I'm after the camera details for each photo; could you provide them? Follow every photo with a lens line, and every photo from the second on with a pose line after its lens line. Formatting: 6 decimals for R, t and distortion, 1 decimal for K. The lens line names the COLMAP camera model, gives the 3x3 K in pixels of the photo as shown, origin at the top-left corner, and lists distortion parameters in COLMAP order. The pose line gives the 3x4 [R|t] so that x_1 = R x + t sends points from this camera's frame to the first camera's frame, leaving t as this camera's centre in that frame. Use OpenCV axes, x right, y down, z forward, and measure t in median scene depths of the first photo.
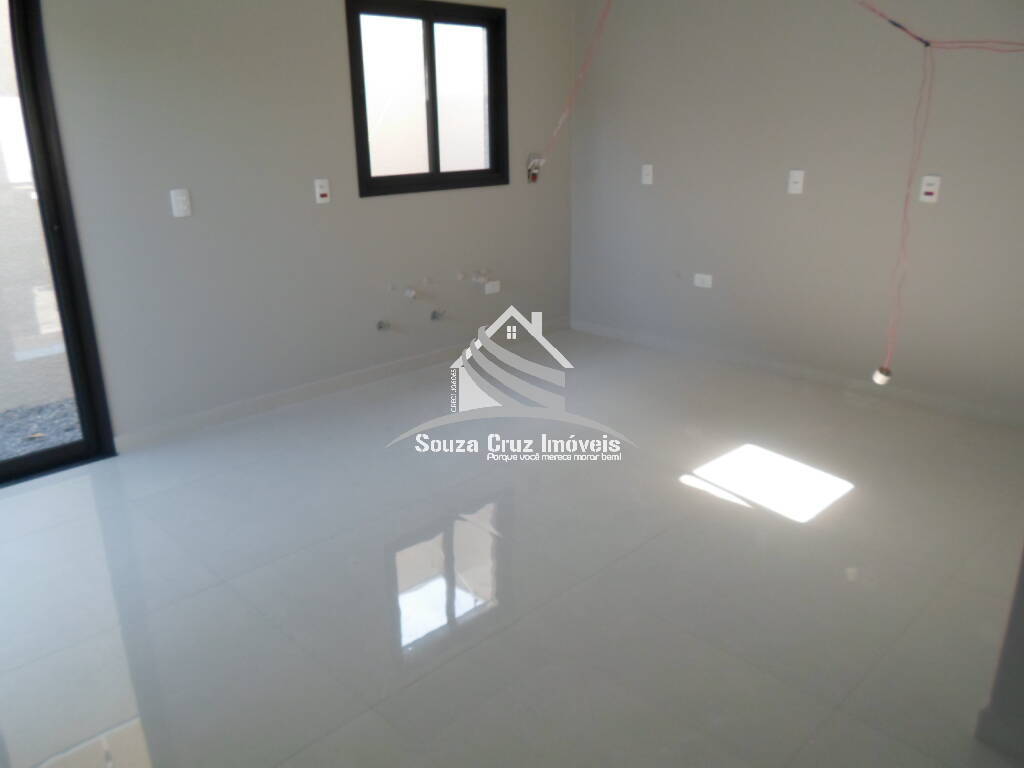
lens RADIAL K [[774.2, 0, 504.4], [0, 774.2, 378.6], [0, 0, 1]] dist [-0.012738, -0.008225]
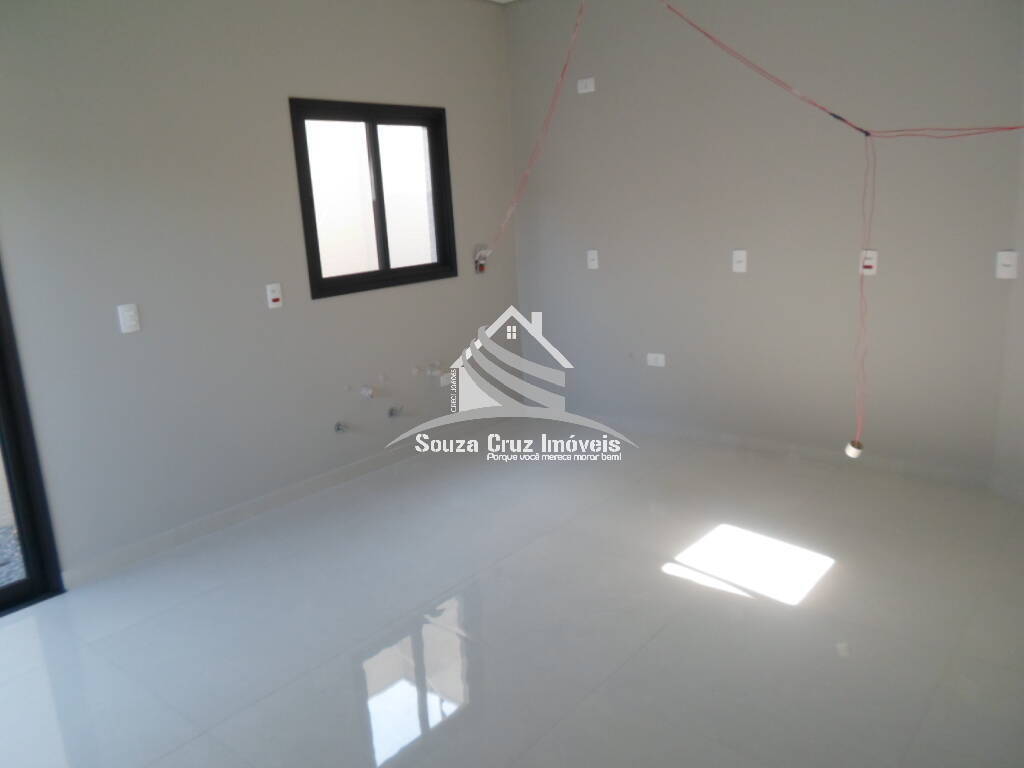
lens RADIAL K [[774.2, 0, 504.3], [0, 774.2, 382.9], [0, 0, 1]] dist [-0.012738, -0.008225]
pose [[0.993889, -0.064047, 0.089906, -0.038922], [0.072090, 0.993395, -0.089273, -0.023781], [-0.083595, 0.095209, 0.991941, 0.016063]]
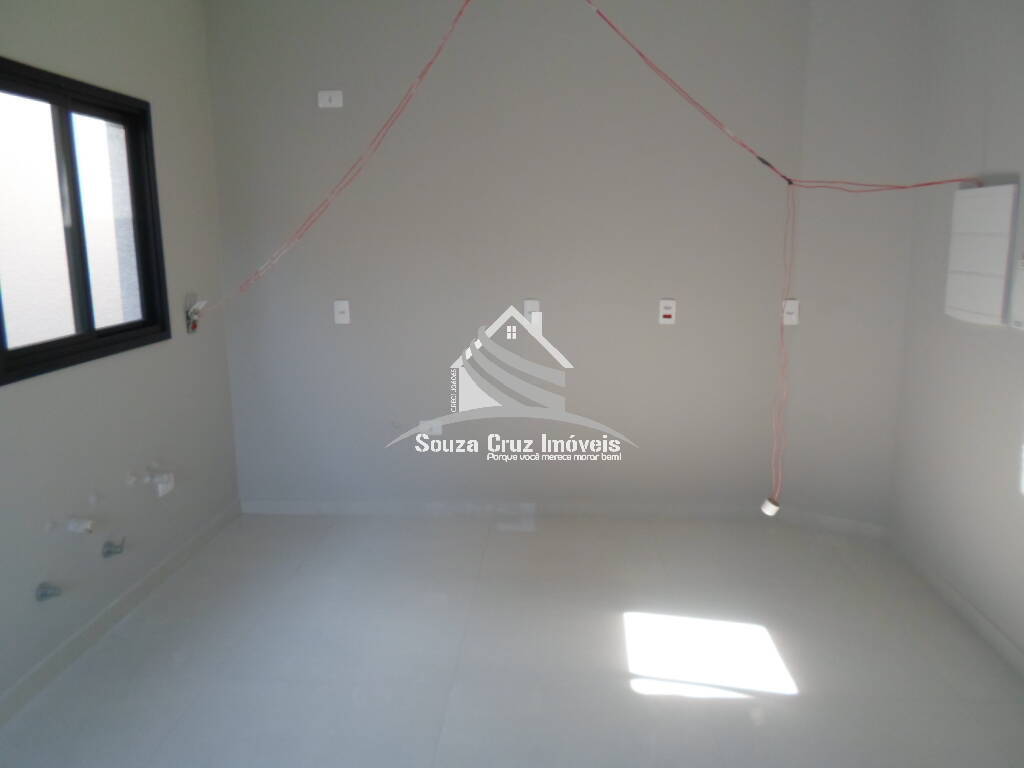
lens RADIAL K [[774.2, 0, 516.0], [0, 774.2, 385.1], [0, 0, 1]] dist [-0.012738, -0.008225]
pose [[0.745001, -0.125060, 0.655236, -0.269173], [0.210859, 0.976054, -0.053454, -0.122615], [-0.632860, 0.177986, 0.753531, 0.318920]]
